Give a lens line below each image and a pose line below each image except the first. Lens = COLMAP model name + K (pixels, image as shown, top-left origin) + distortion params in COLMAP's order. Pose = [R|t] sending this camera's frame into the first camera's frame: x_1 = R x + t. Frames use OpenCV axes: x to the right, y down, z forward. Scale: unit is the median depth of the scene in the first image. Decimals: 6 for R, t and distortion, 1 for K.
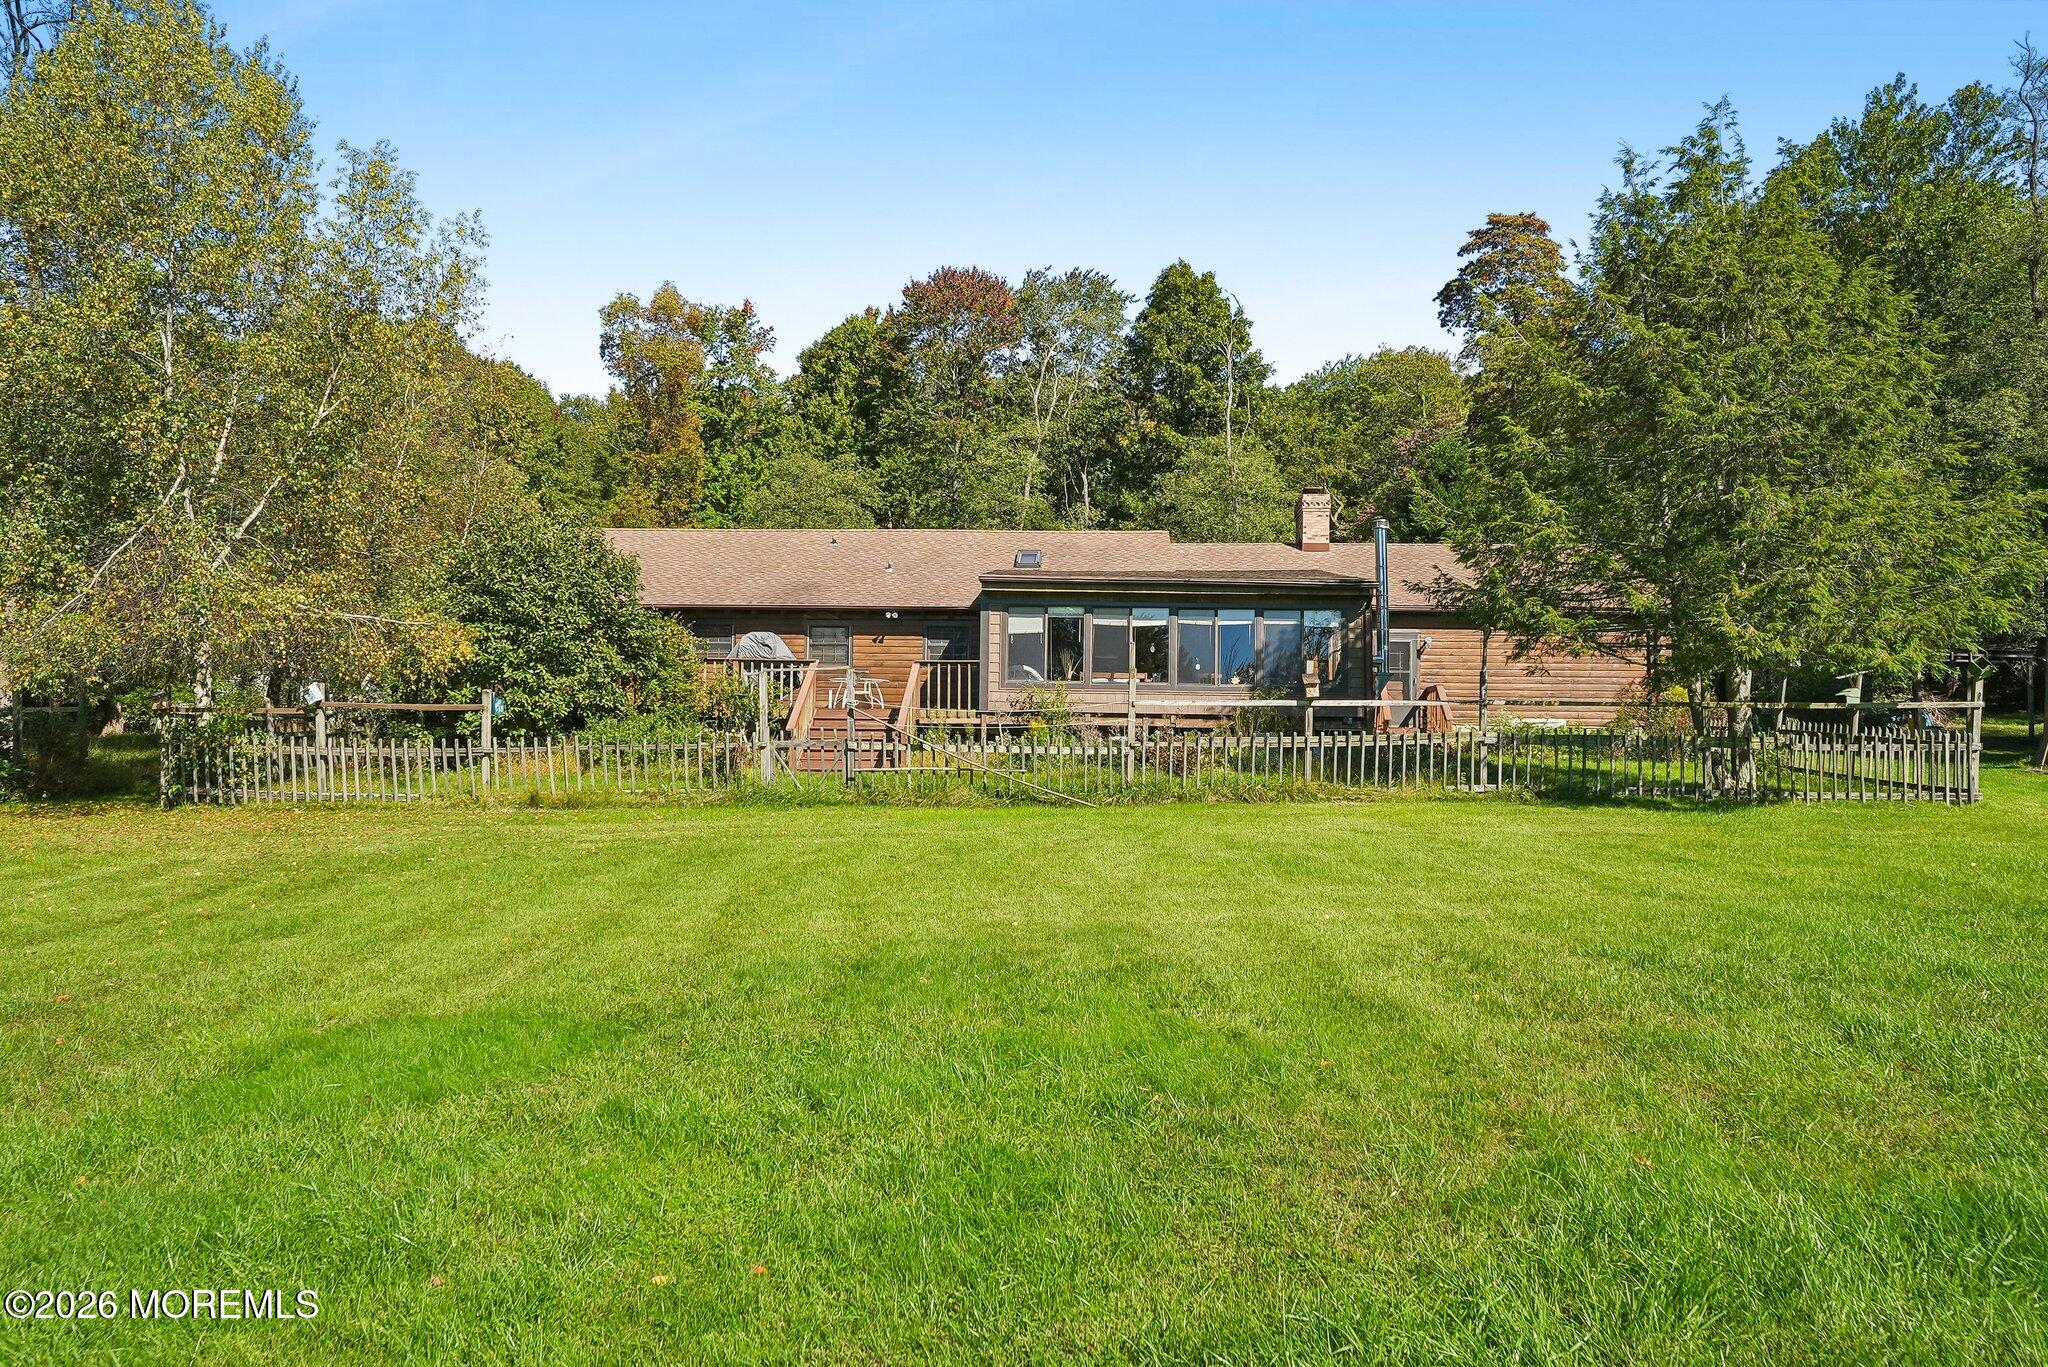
lens RADIAL K [[1378.5, 0, 1024.0], [0, 1378.5, 683.5], [0, 0, 1]] dist [0.005011, 0.003030]
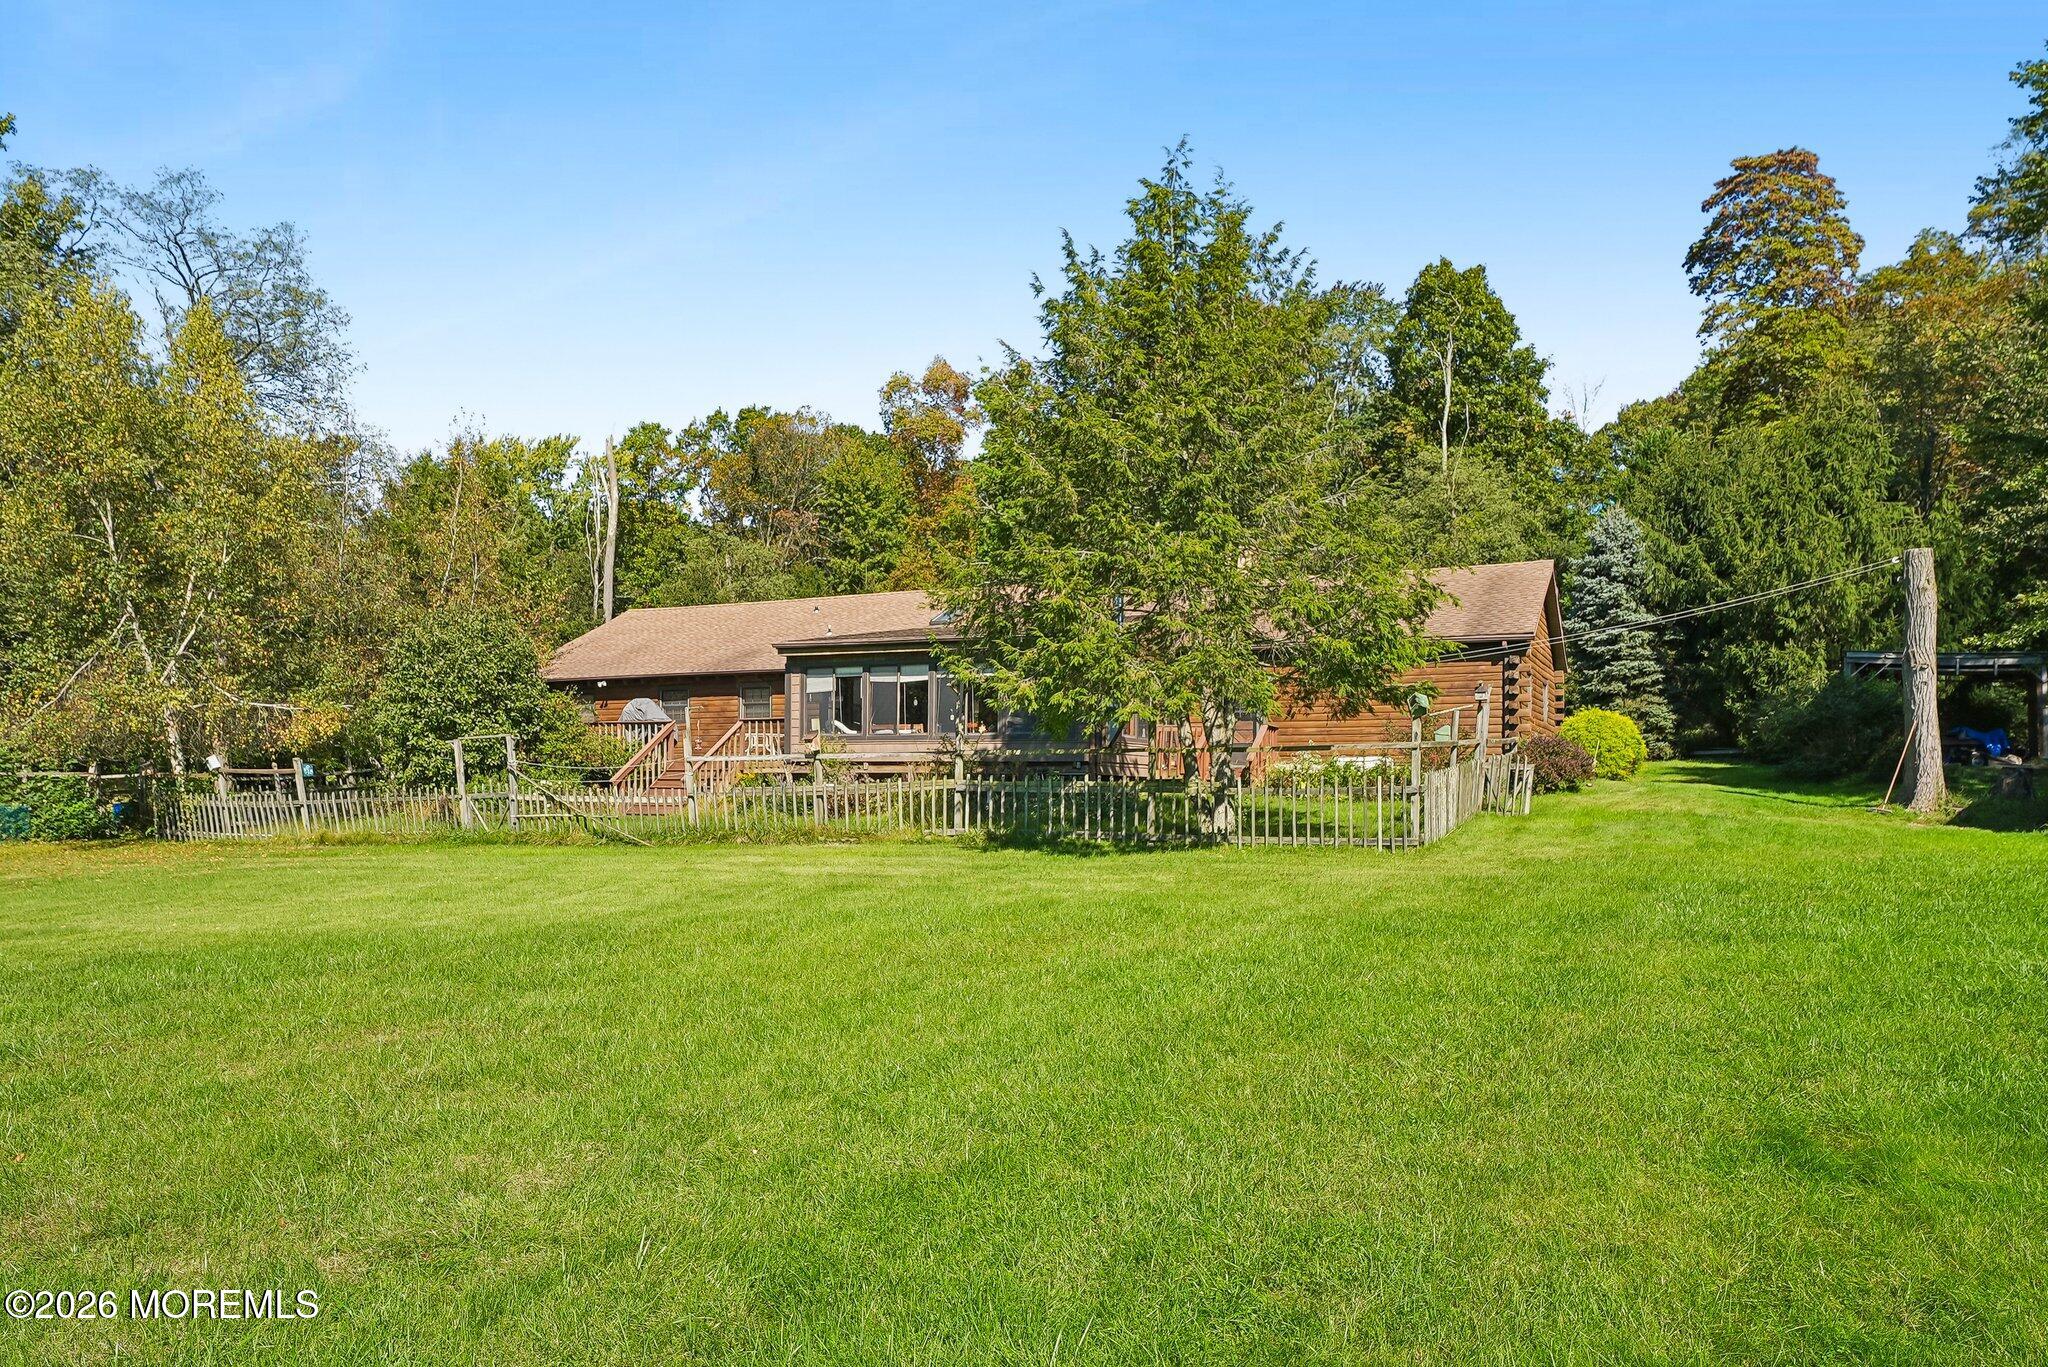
lens RADIAL K [[1385.1, 0, 1015.6], [0, 1385.1, 781.4], [0, 0, 1]] dist [0.001408, 0.004153]
pose [[0.919957, -0.011636, -0.391846, 0.583758], [0.030930, 0.998598, 0.042960, -0.007130], [0.390797, -0.051641, 0.919027, 0.021388]]
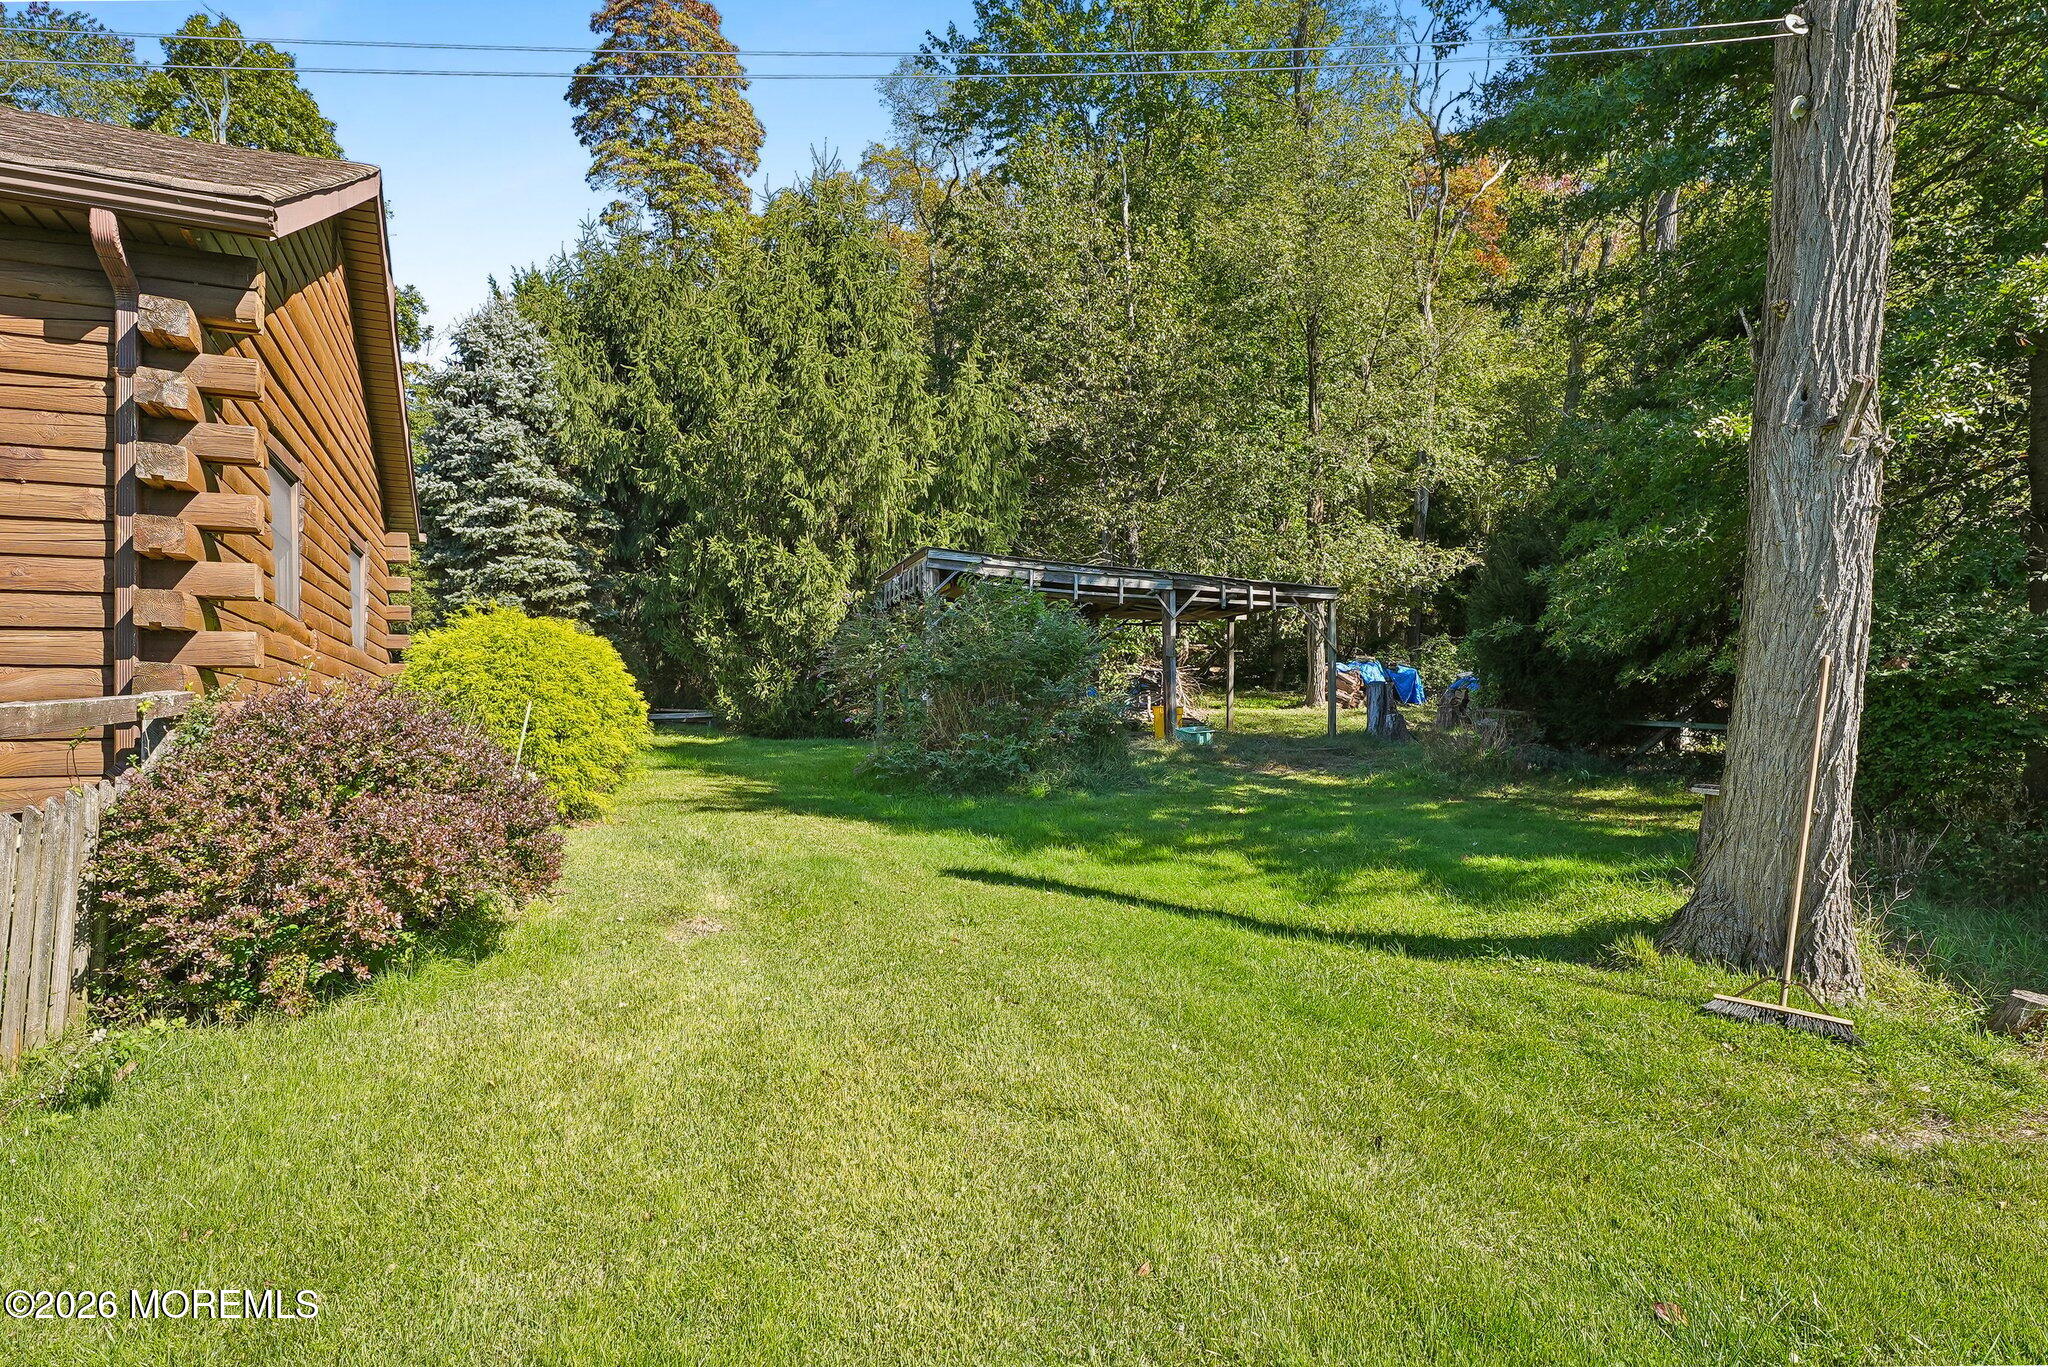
lens RADIAL K [[1117.2, 0, 1024.0], [0, 1117.2, 683.5], [0, 0, 1]] dist [0.003956, 0.000190]
pose [[0.885914, -0.009074, 0.463760, 0.558185], [-0.000550, 0.999787, 0.020612, 0.011012], [-0.463849, -0.018515, 0.885721, 0.912733]]
